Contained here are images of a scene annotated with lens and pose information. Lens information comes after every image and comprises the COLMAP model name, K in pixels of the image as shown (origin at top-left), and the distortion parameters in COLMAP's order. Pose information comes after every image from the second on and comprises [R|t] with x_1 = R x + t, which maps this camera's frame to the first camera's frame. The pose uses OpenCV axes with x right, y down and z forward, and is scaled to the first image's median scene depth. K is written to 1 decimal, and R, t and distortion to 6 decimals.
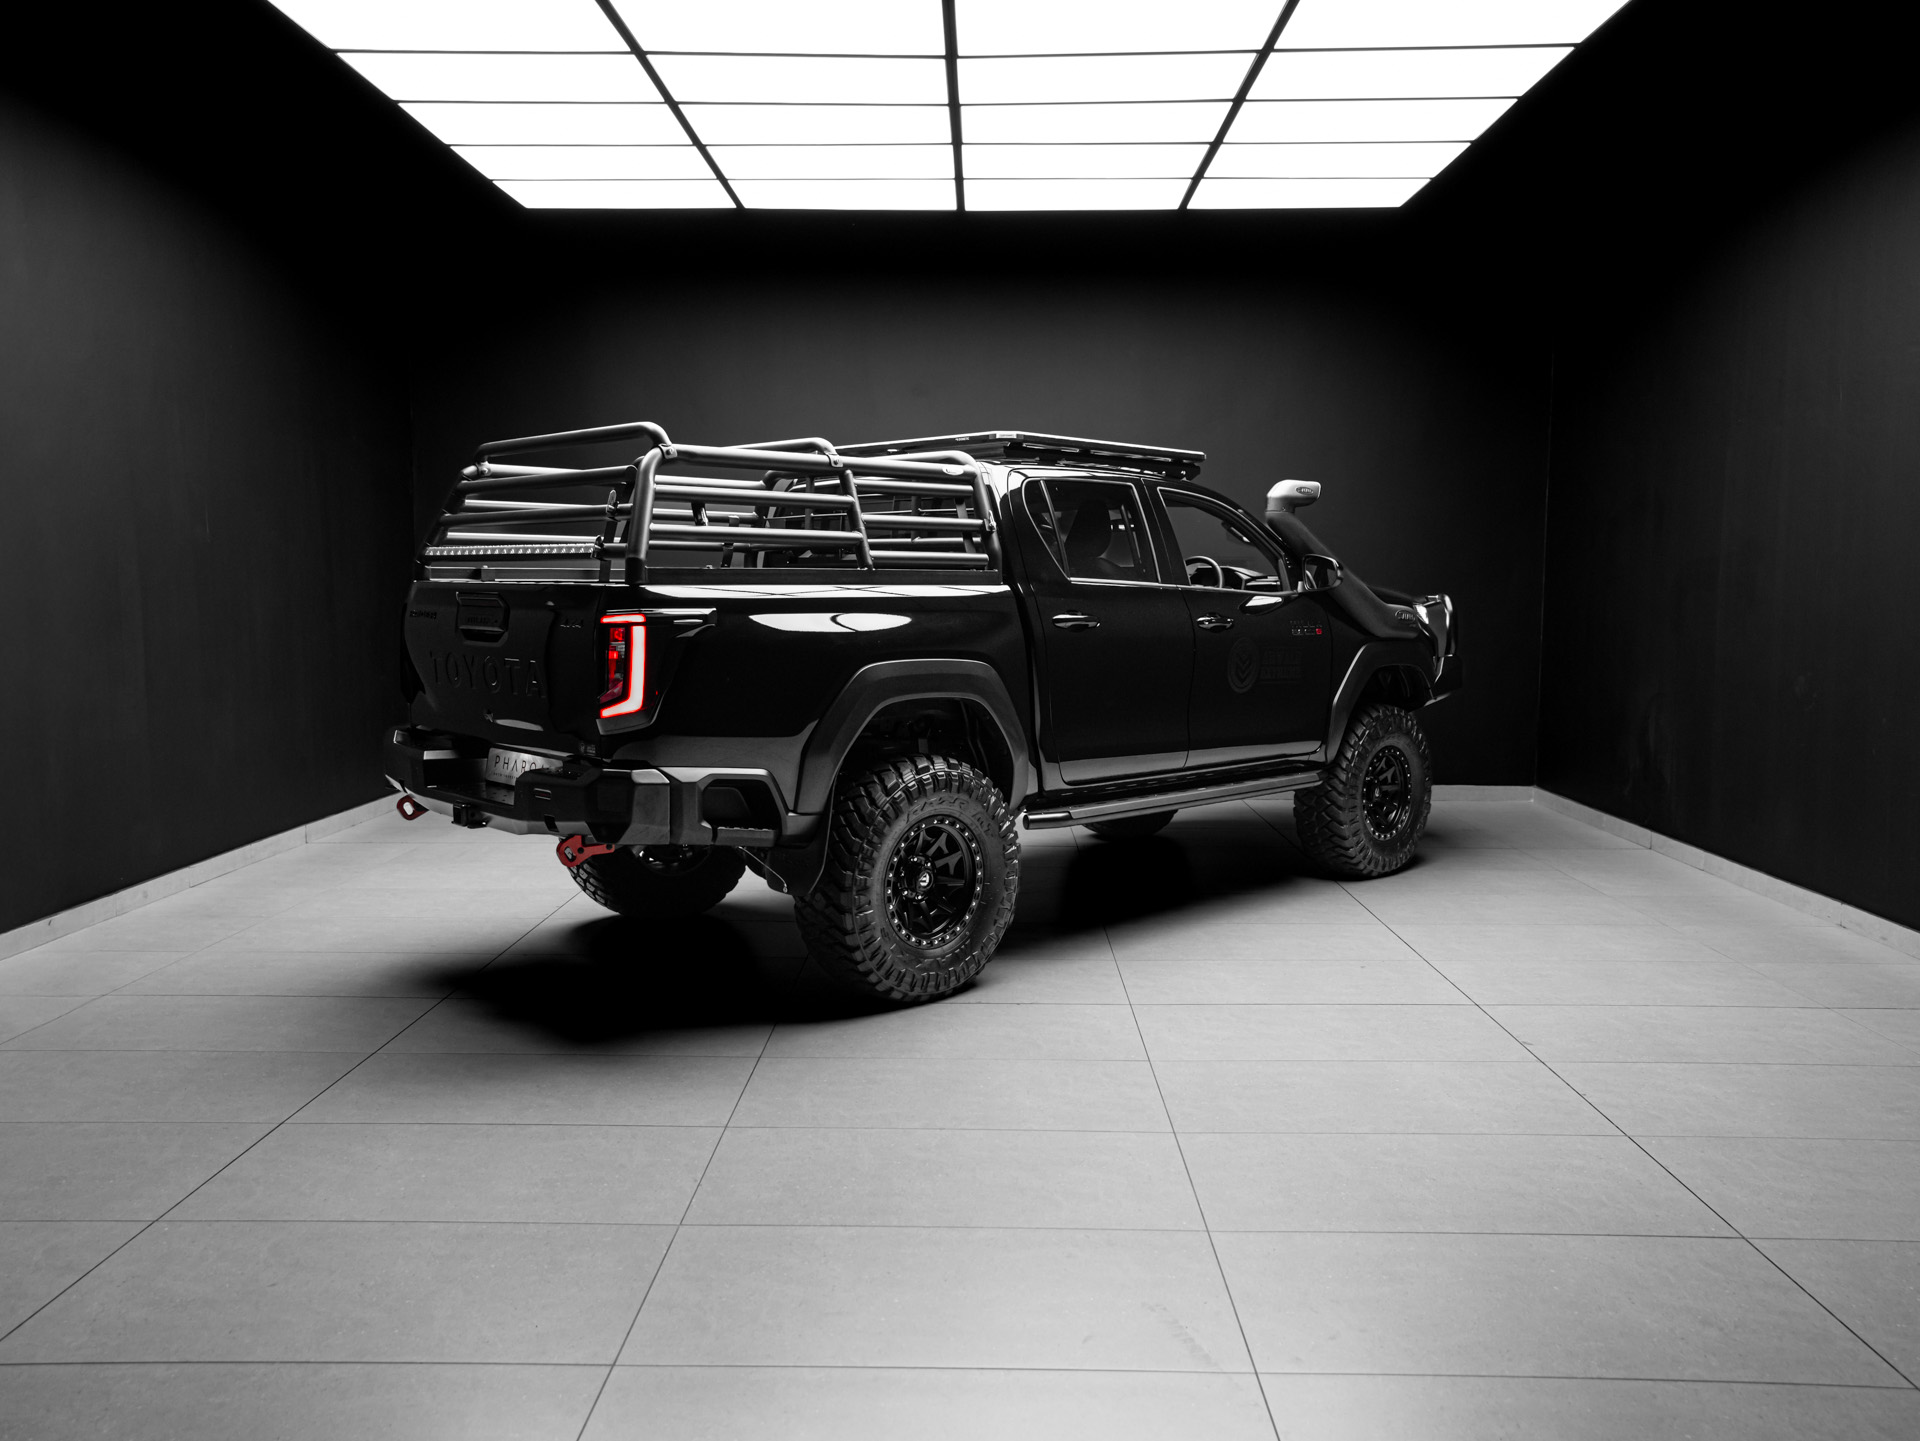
lens RADIAL K [[1435.9, 0, 960.0], [0, 1435.9, 720.5], [0, 0, 1]] dist [-0.027732, 0.063136]
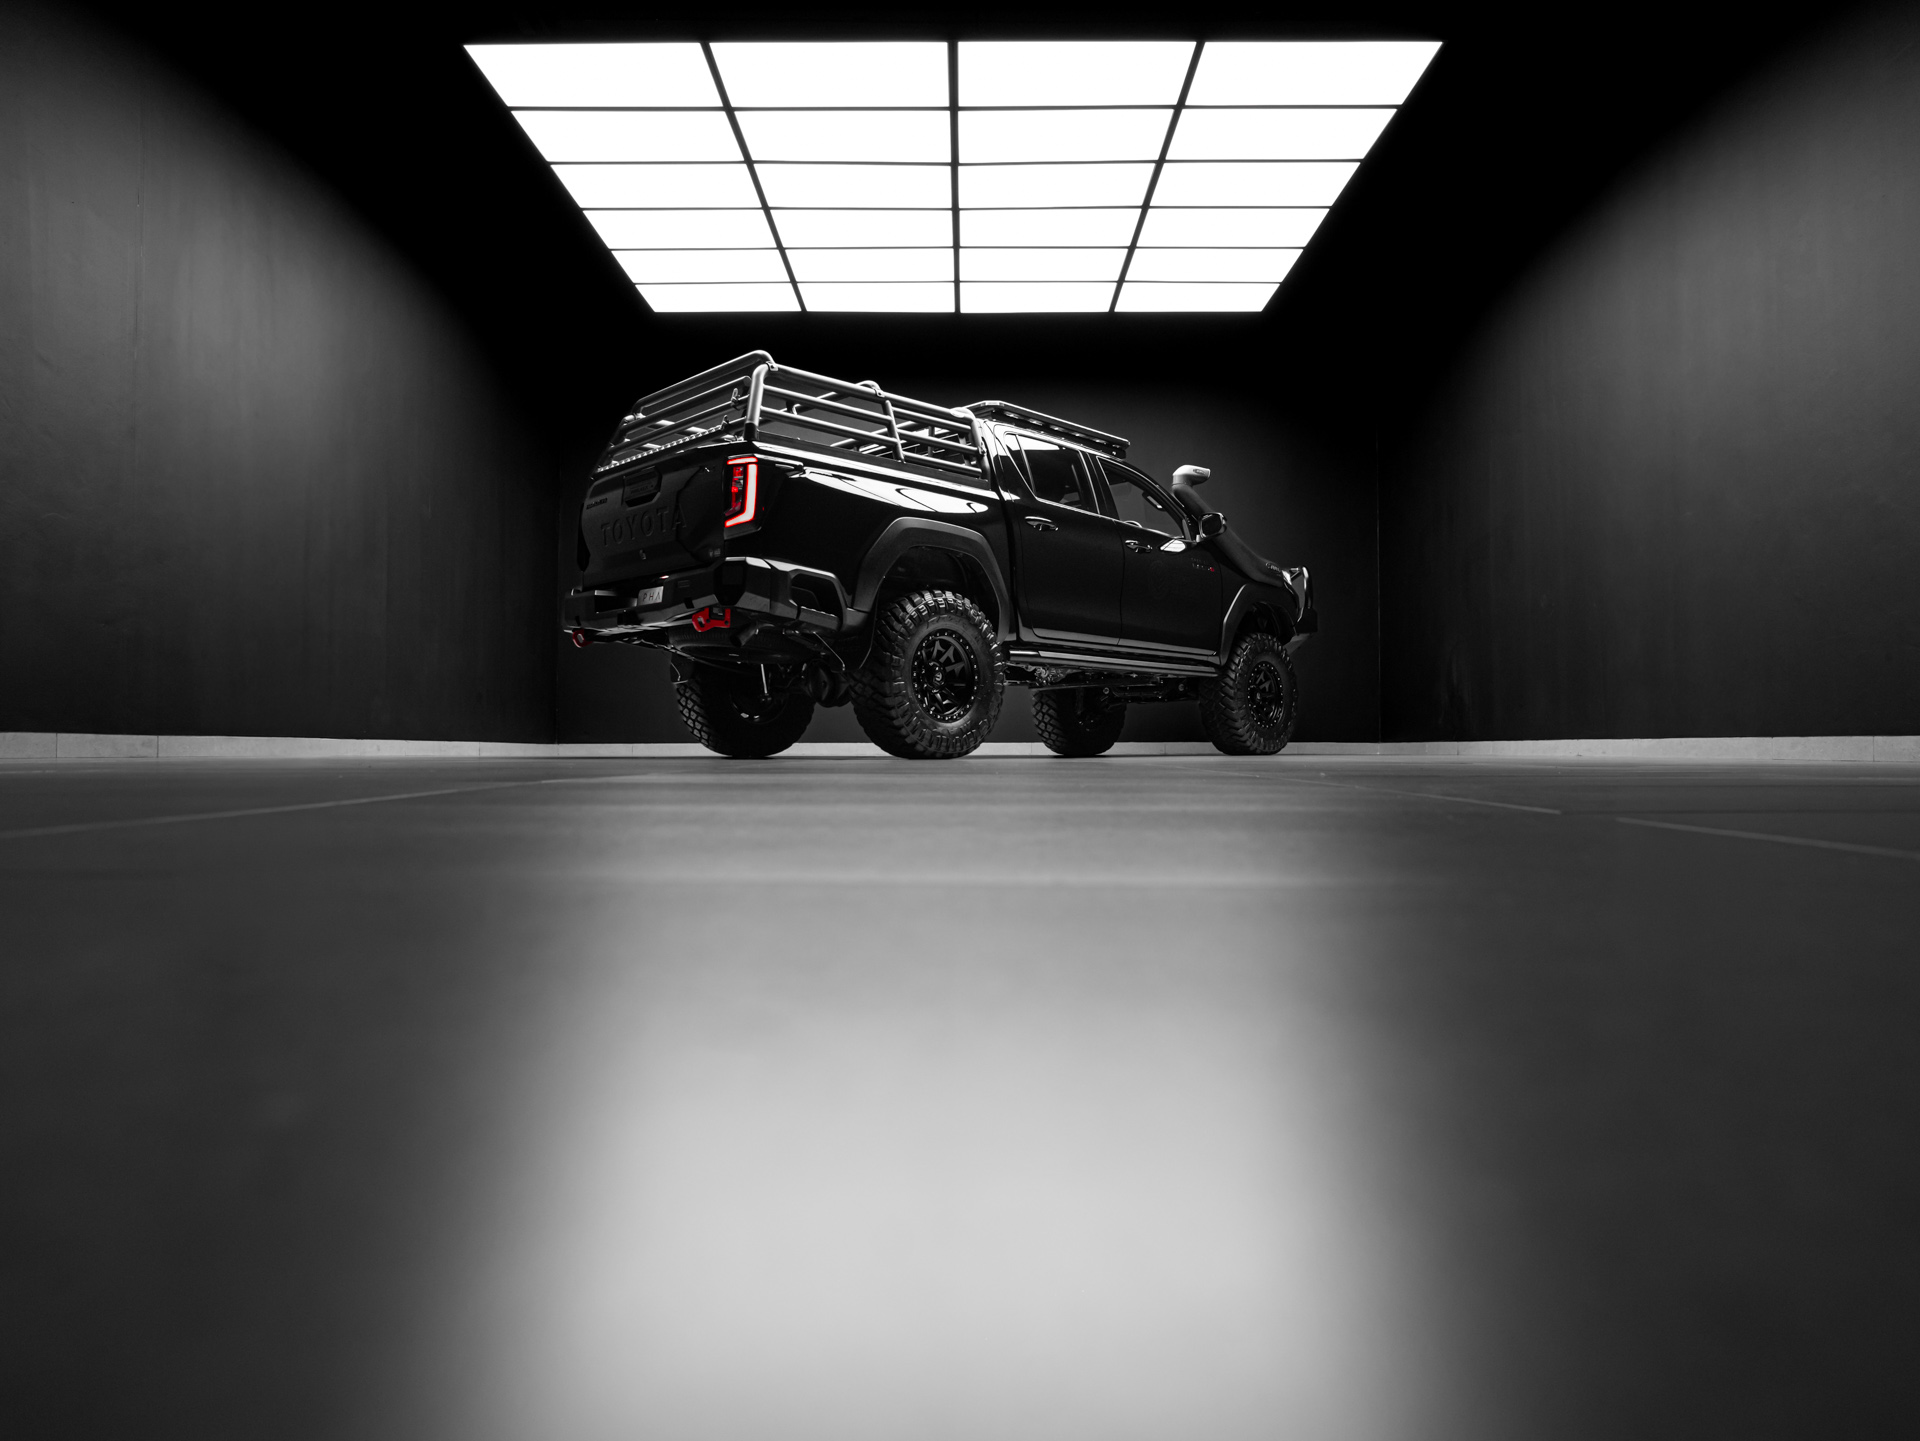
lens RADIAL K [[1155.9, 0, 960.0], [0, 1155.9, 720.5], [0, 0, 1]] dist [-0.044894, 0.000437]
pose [[0.999936, -0.000937, 0.011233, -0.015282], [0.002257, 0.993005, -0.118052, 0.277800], [-0.011043, 0.118070, 0.992944, -0.142721]]
